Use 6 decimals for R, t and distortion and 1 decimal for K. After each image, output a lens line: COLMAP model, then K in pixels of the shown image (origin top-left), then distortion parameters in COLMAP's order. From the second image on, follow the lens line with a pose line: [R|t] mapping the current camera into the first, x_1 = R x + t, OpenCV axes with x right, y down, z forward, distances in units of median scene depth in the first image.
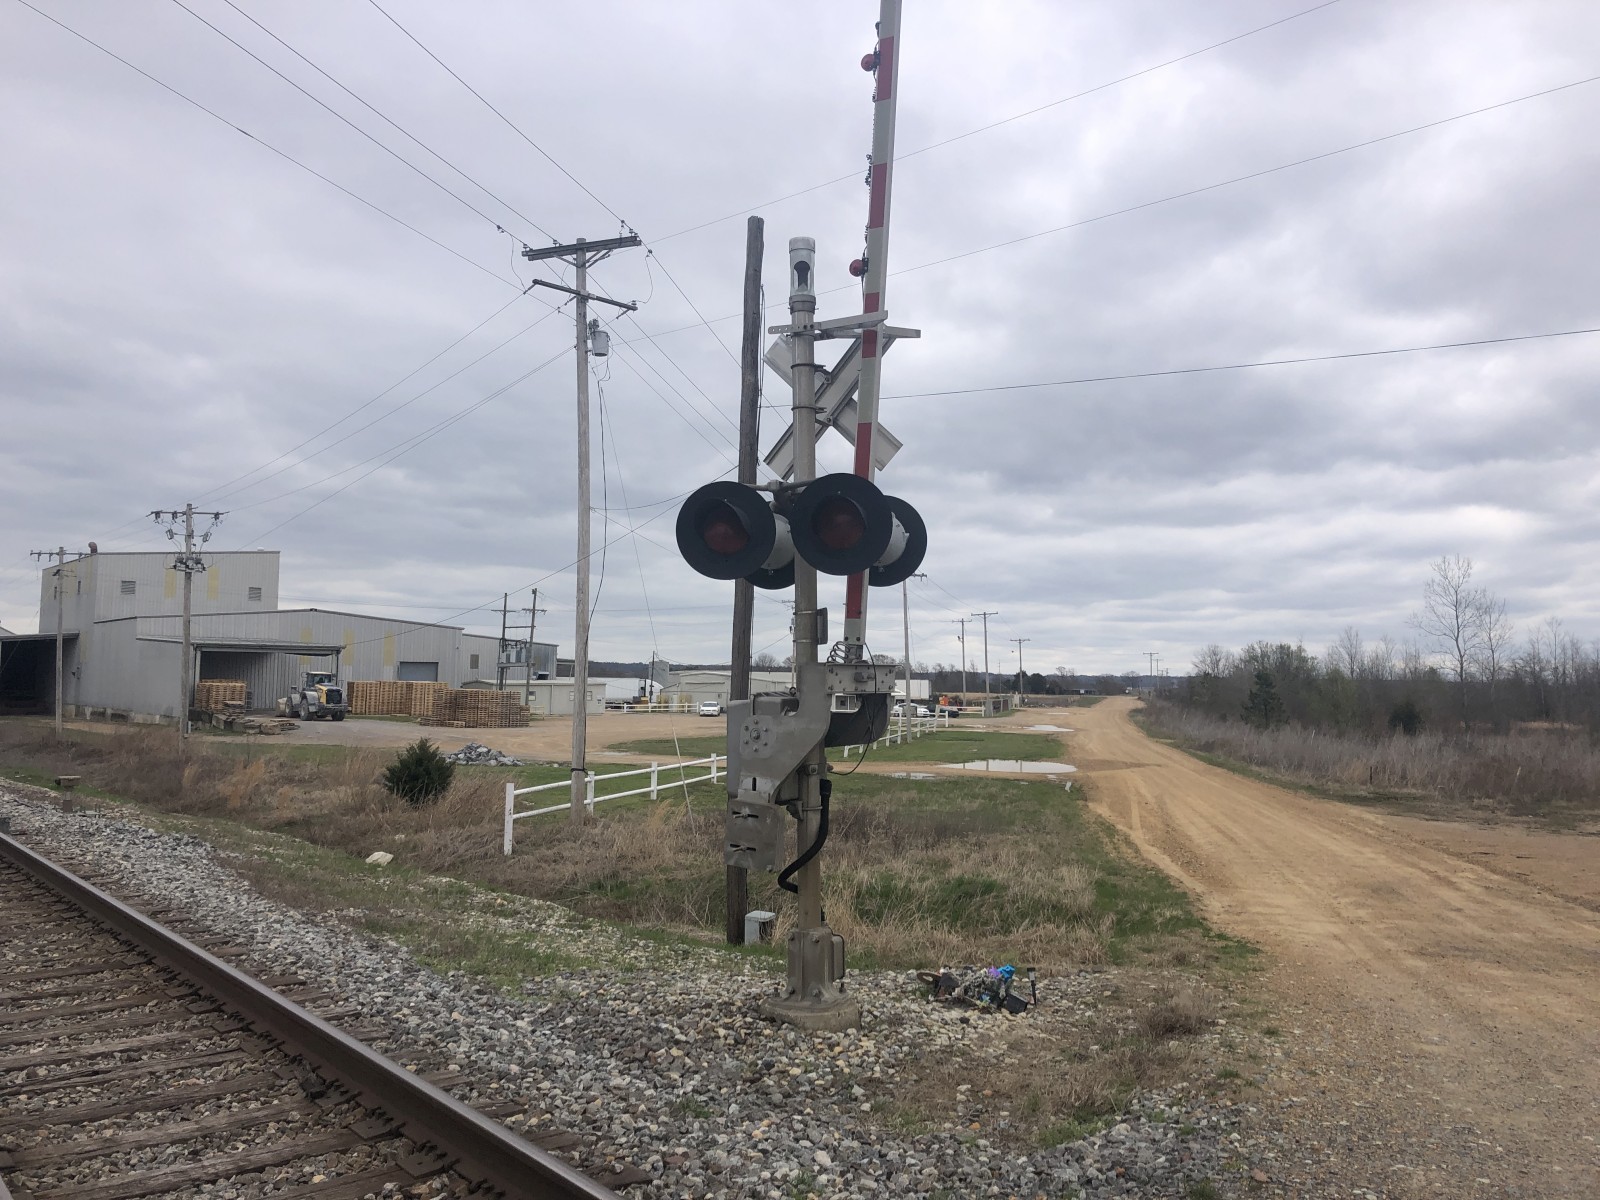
lens RADIAL K [[1142.7, 0, 795.6], [0, 1142.7, 562.9], [0, 0, 1]] dist [-0.001154, -0.003236]
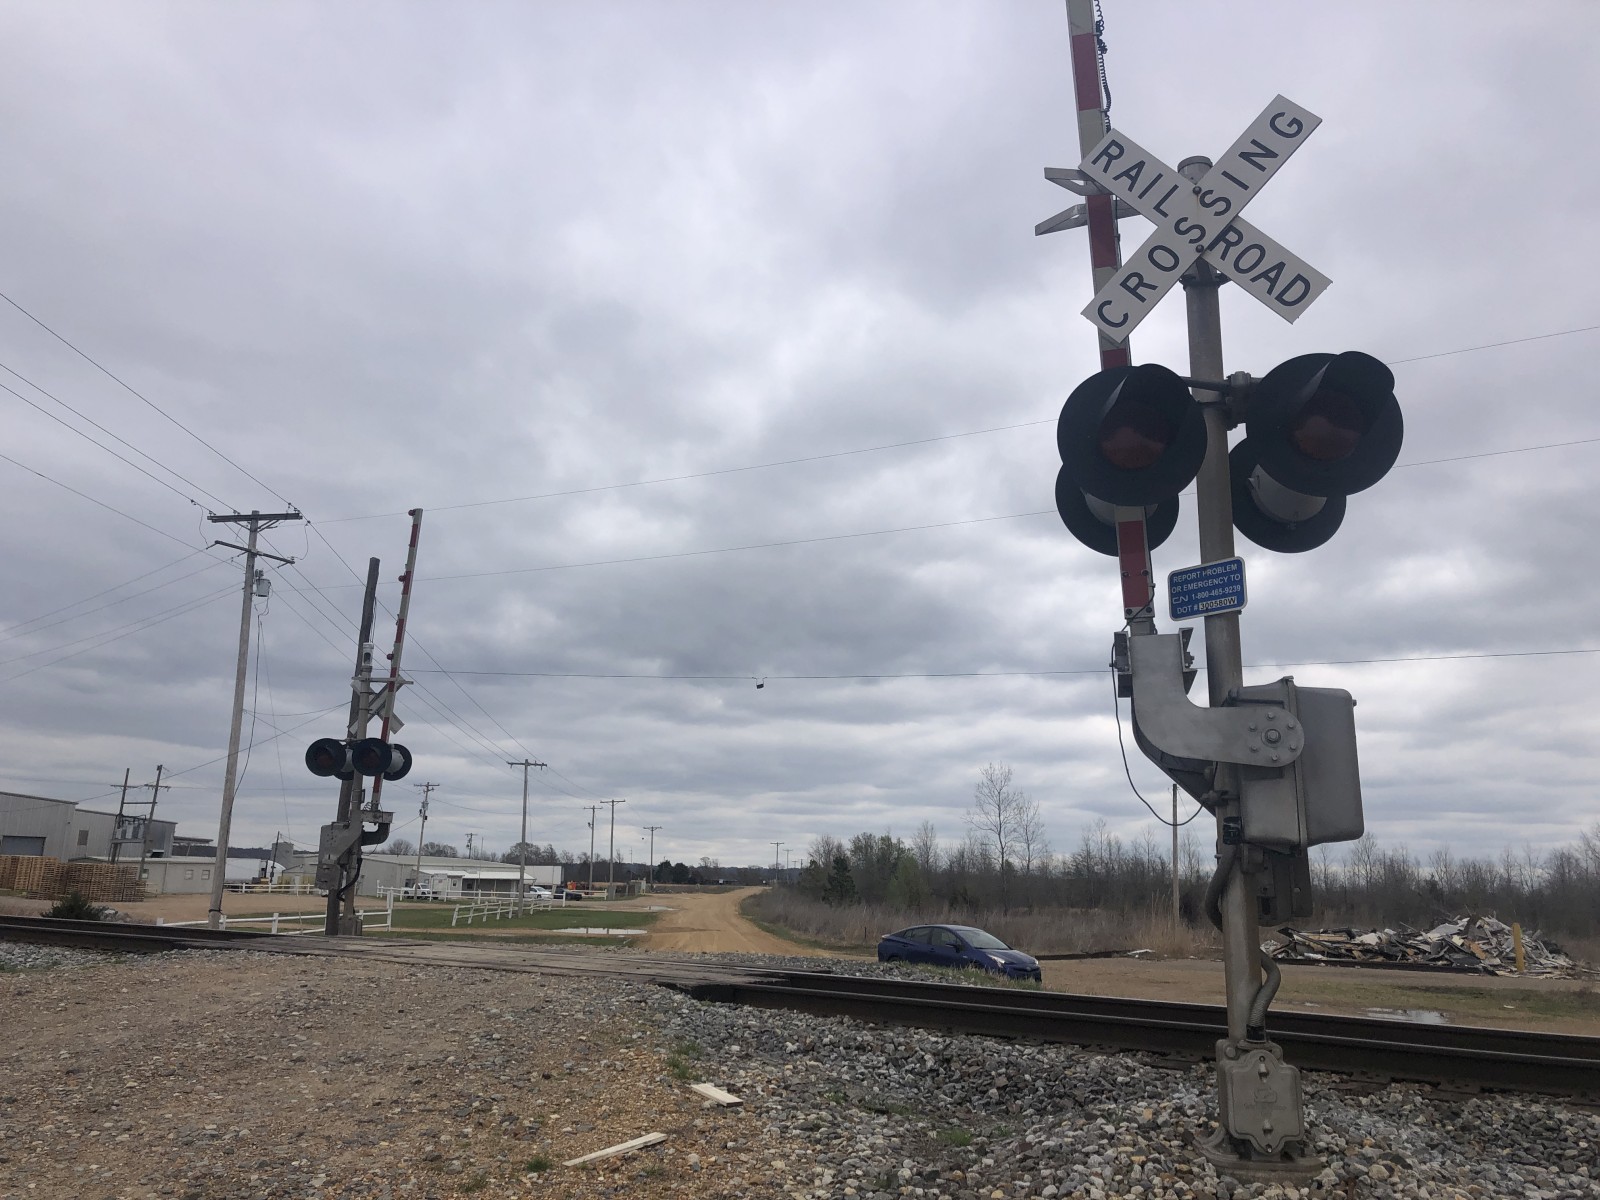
lens RADIAL K [[1220.0, 0, 799.6], [0, 1220.0, 581.8], [0, 0, 1]] dist [-0.015346, 0.005135]
pose [[0.961967, 0.072149, 0.263465, 0.025674], [-0.035766, 0.989453, -0.140367, -0.008730], [-0.270814, 0.125605, 0.954402, -0.234896]]
